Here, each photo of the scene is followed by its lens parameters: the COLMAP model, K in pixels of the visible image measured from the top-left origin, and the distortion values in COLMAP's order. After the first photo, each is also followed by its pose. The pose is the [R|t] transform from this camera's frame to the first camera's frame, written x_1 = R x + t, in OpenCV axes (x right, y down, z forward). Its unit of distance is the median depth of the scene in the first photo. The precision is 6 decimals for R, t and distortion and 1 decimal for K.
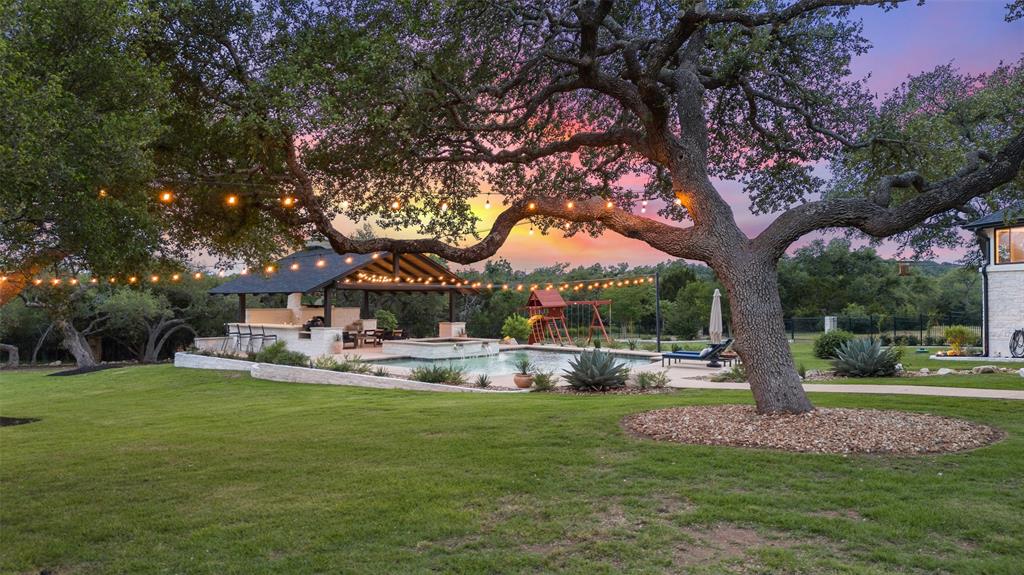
lens RADIAL K [[746.4, 0, 512.0], [0, 746.4, 287.5], [0, 0, 1]] dist [0.067817, -0.002906]
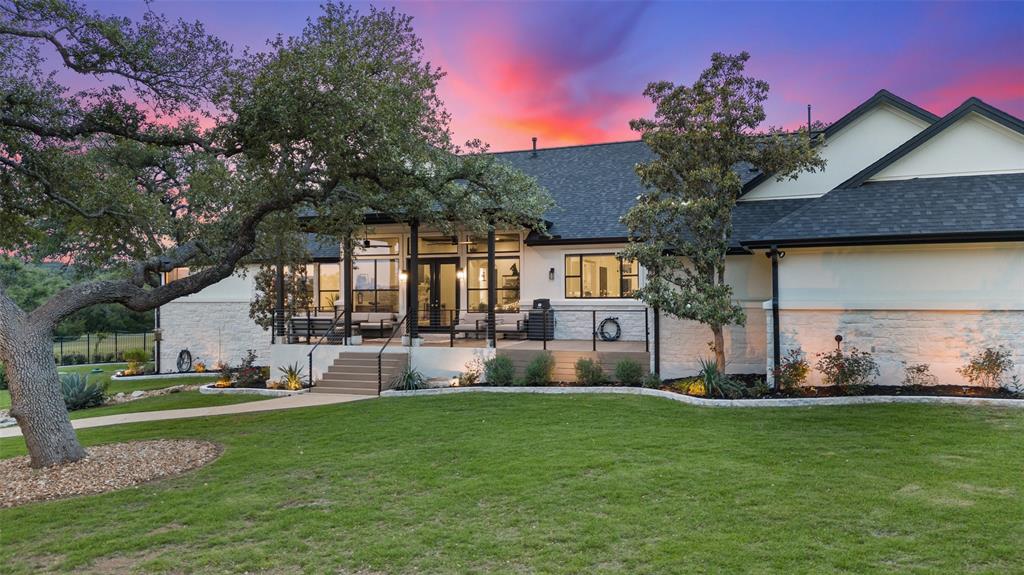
lens RADIAL K [[746.4, 0, 512.0], [0, 746.4, 287.5], [0, 0, 1]] dist [0.067817, -0.002906]
pose [[0.510823, 0.004743, 0.859673, -0.125957], [-0.001703, 0.999988, -0.004505, -0.041887], [-0.859684, 0.000838, 0.510825, -0.086935]]
